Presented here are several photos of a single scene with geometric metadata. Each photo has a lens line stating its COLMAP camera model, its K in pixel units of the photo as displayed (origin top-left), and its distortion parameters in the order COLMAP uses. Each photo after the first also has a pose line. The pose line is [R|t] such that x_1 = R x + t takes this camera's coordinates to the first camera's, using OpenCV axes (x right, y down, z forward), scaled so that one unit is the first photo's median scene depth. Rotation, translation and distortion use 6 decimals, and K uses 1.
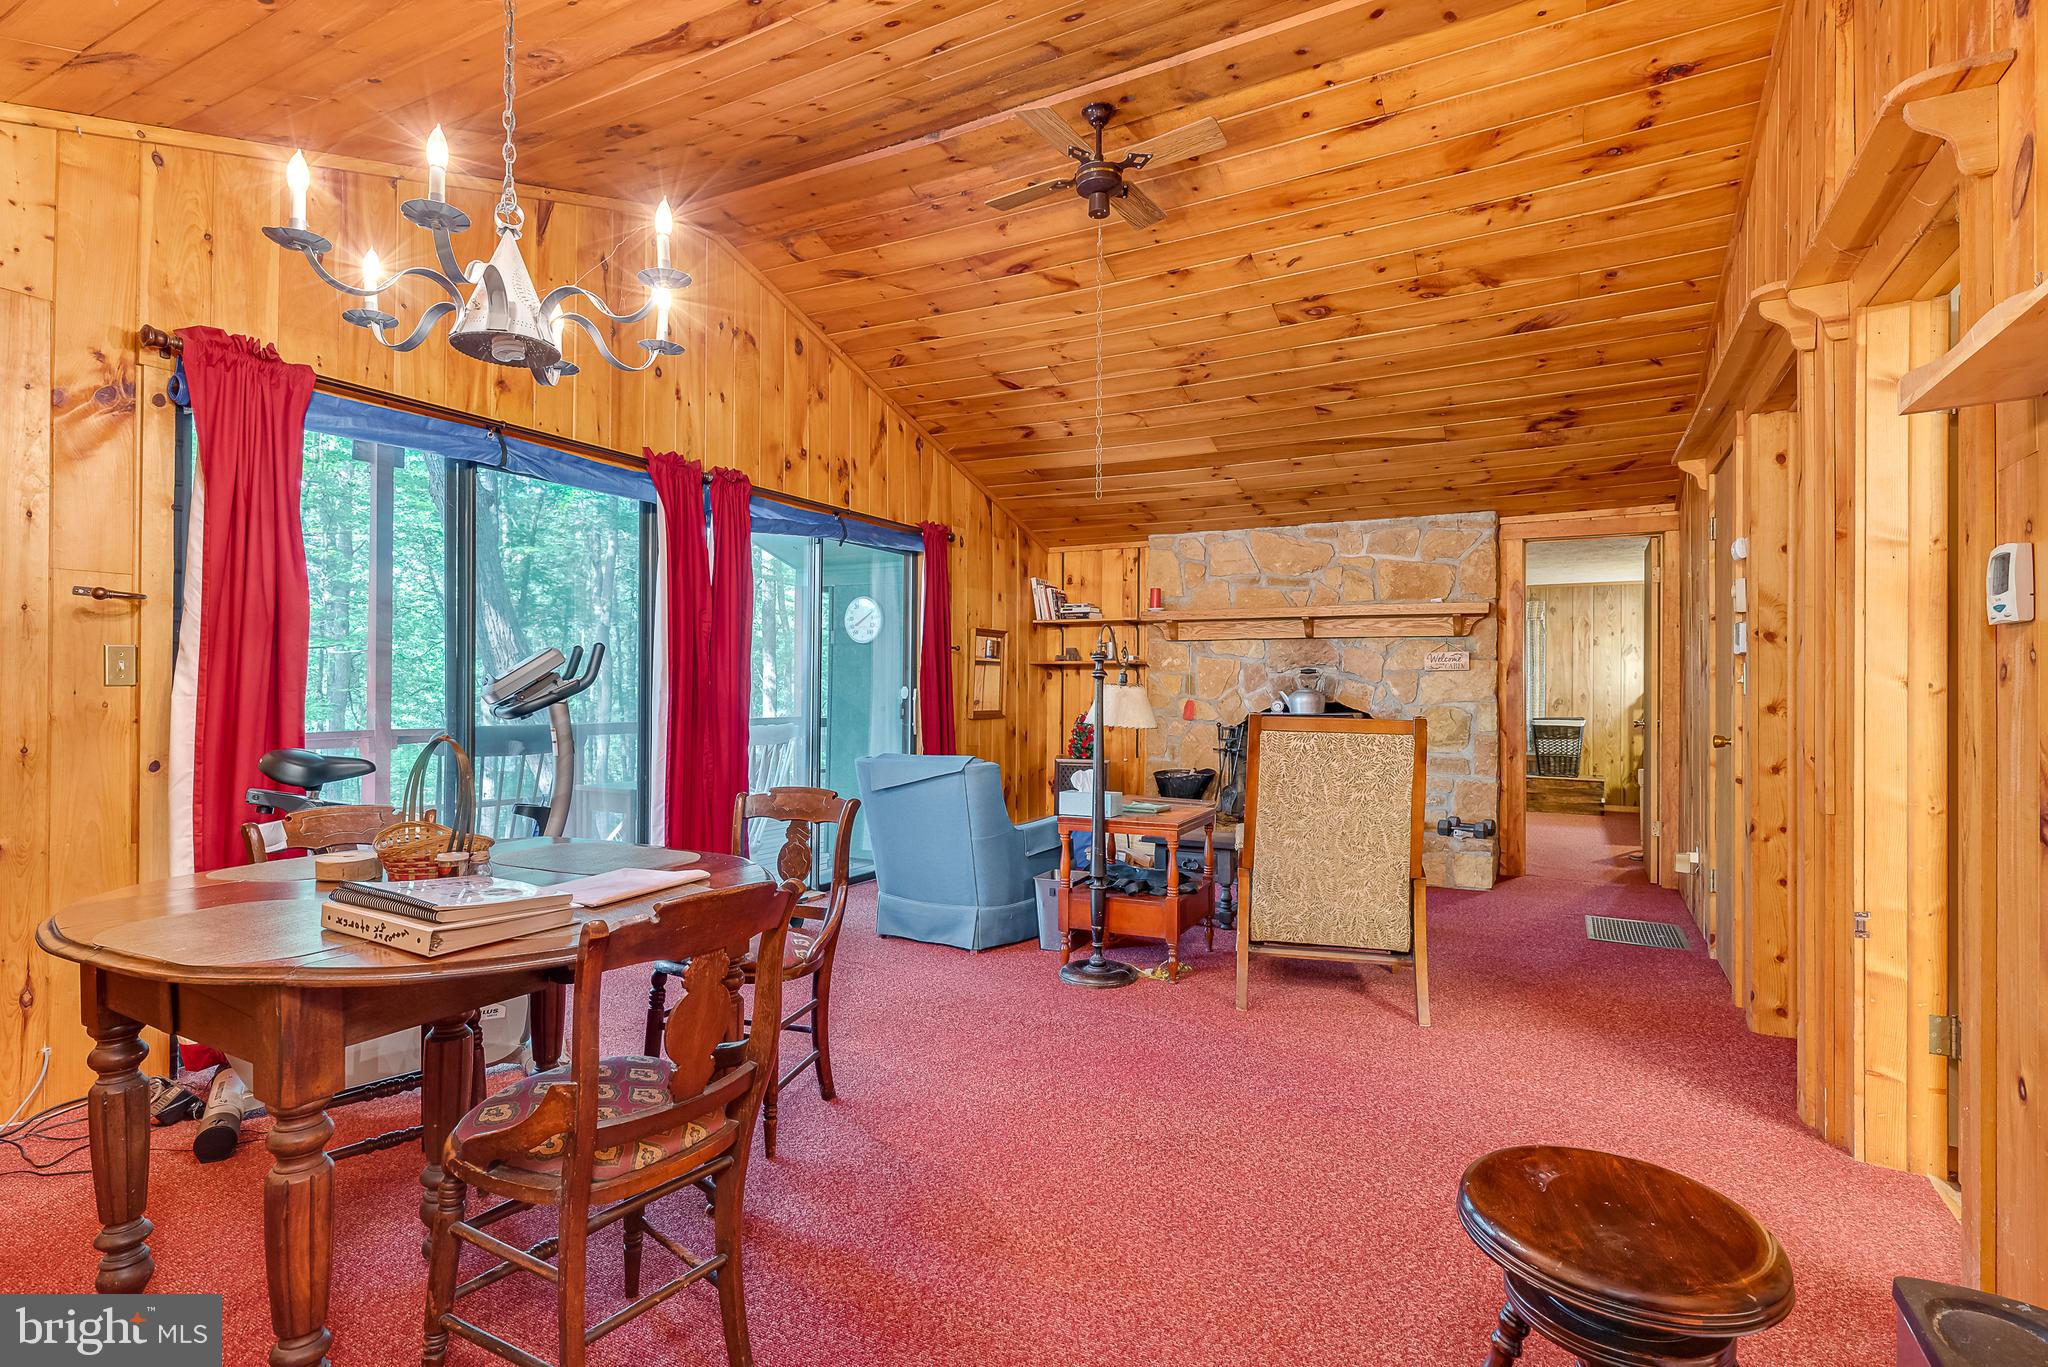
lens RADIAL K [[996.2, 0, 1031.6], [0, 996.2, 689.5], [0, 0, 1]] dist [0.003049, -0.000056]
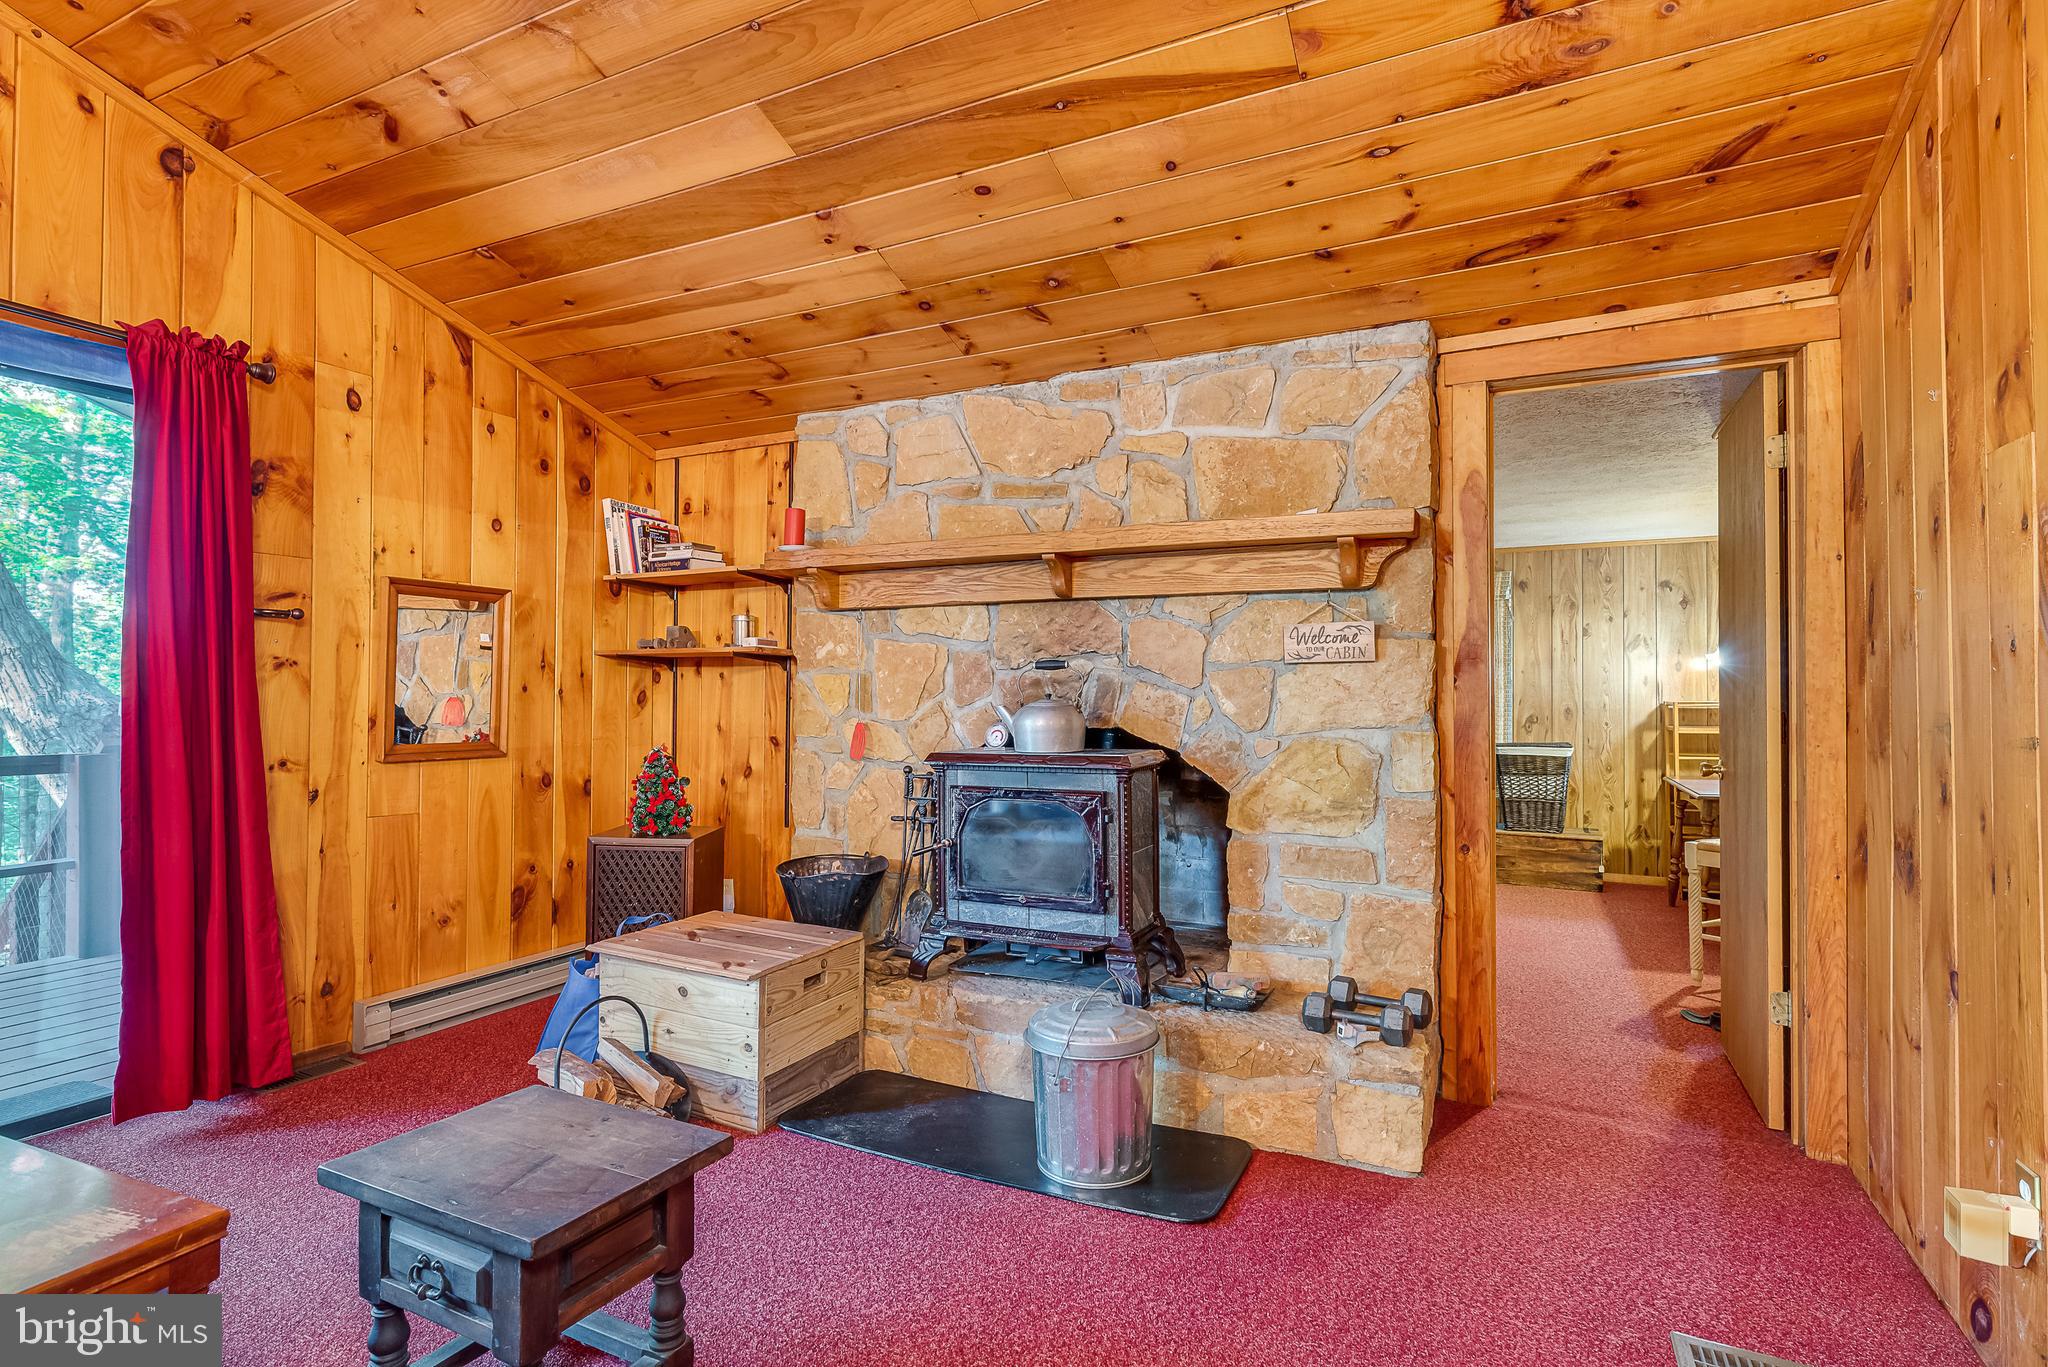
lens RADIAL K [[996.2, 0, 1020.4], [0, 996.2, 688.7], [0, 0, 1]] dist [0.003049, -0.000056]
pose [[0.999539, 0.000047, 0.030349, 0.239660], [0.000326, 0.999925, -0.012266, -0.000572], [-0.030347, 0.012270, 0.999464, 0.498831]]
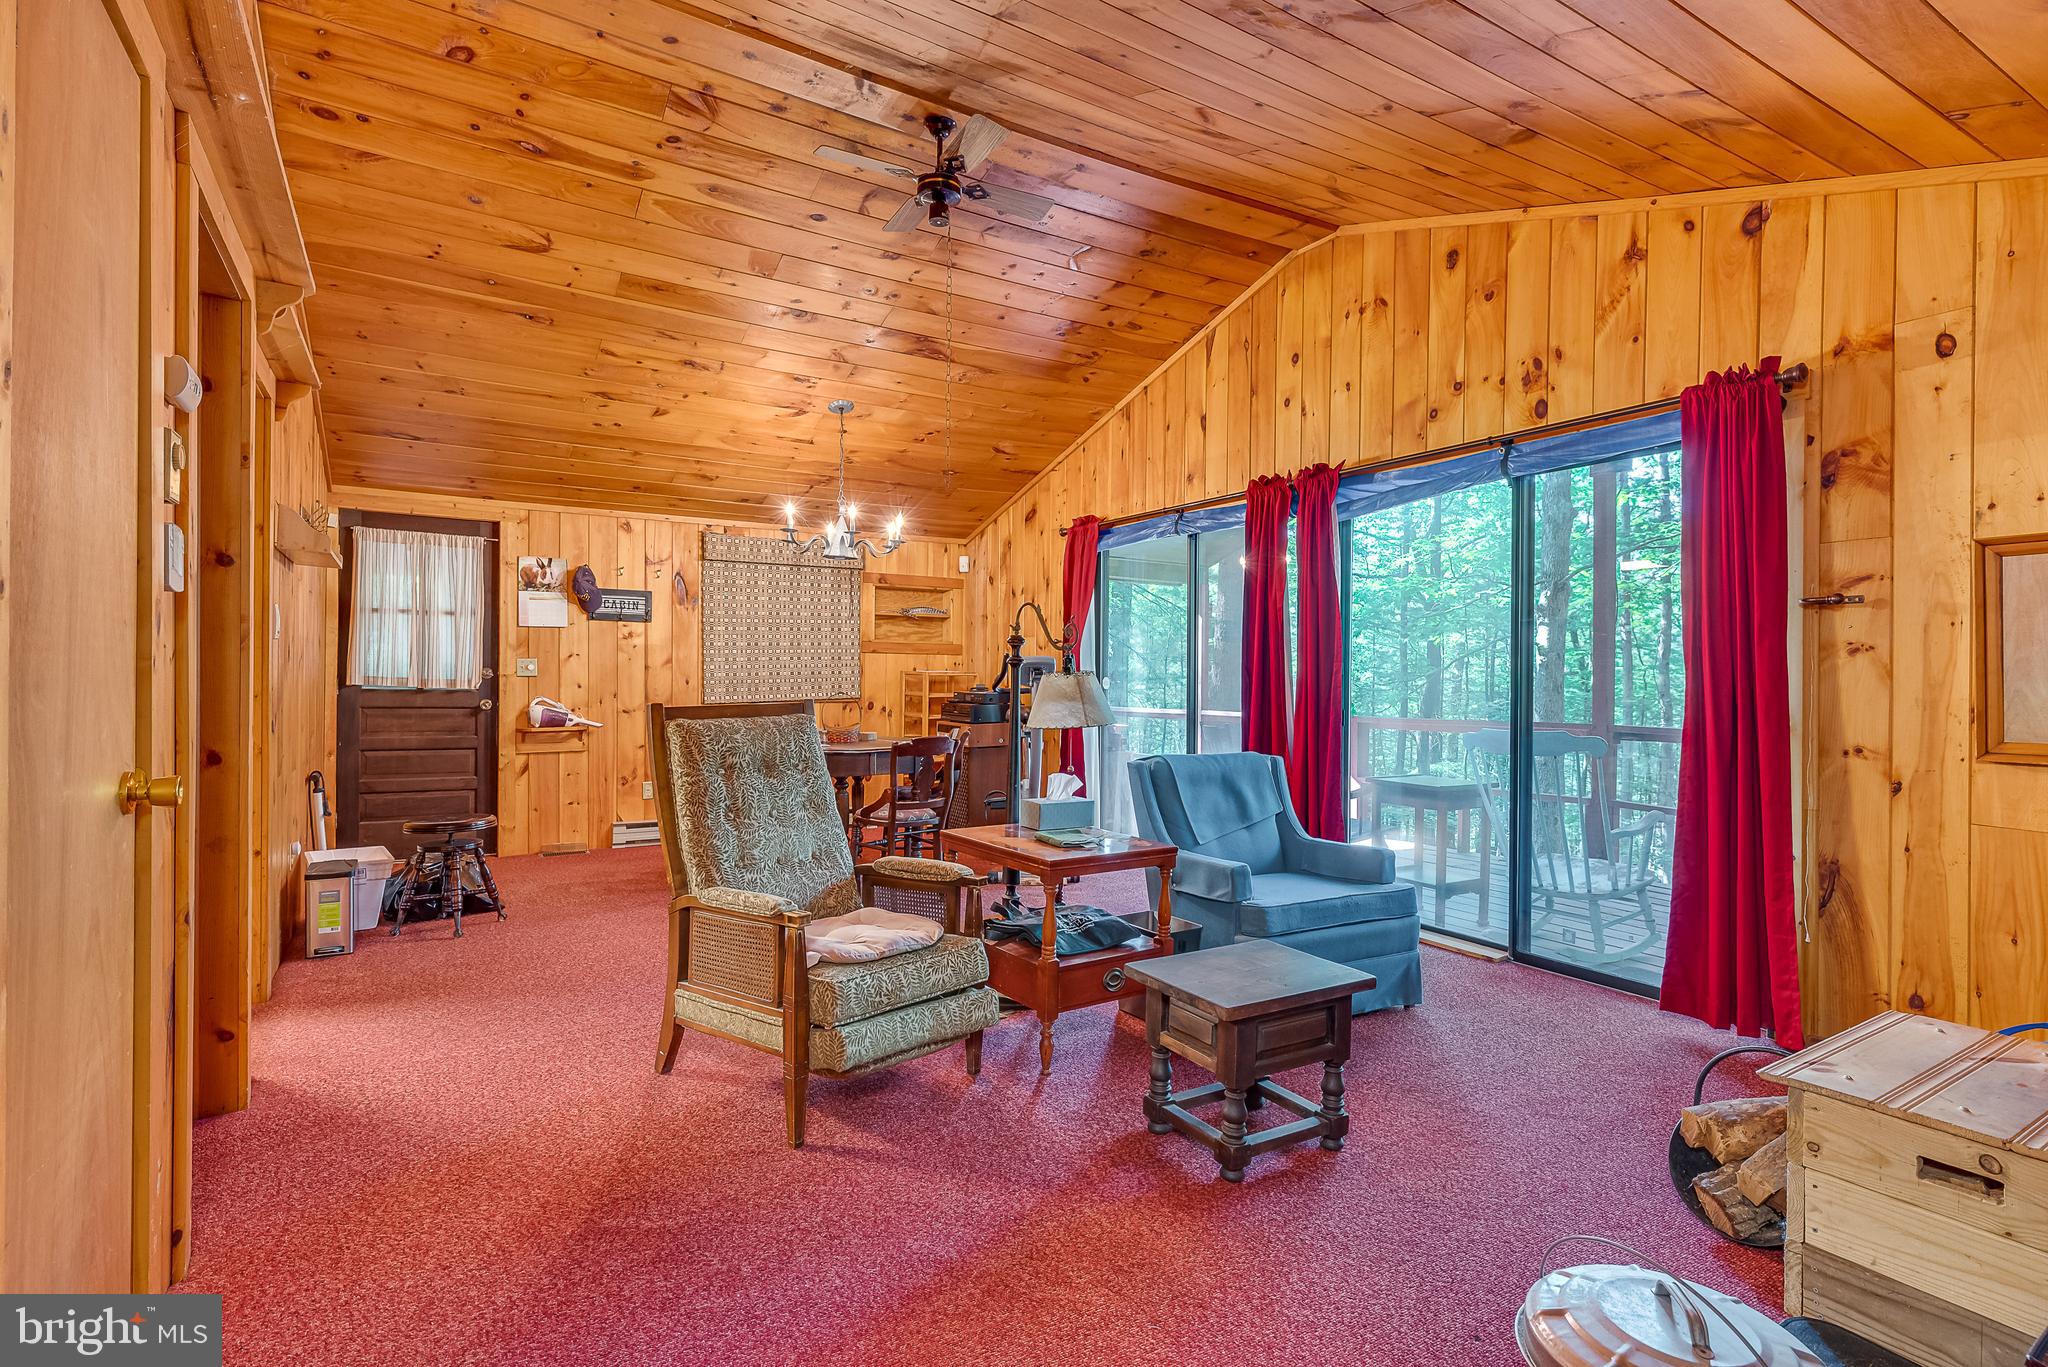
lens RADIAL K [[996.2, 0, 1019.5], [0, 996.2, 678.2], [0, 0, 1]] dist [0.003049, -0.000056]
pose [[-0.504501, -0.009553, -0.863358, 0.487916], [-0.009708, 0.999938, -0.005391, 0.001563], [0.863356, 0.005662, -0.504563, 0.853329]]
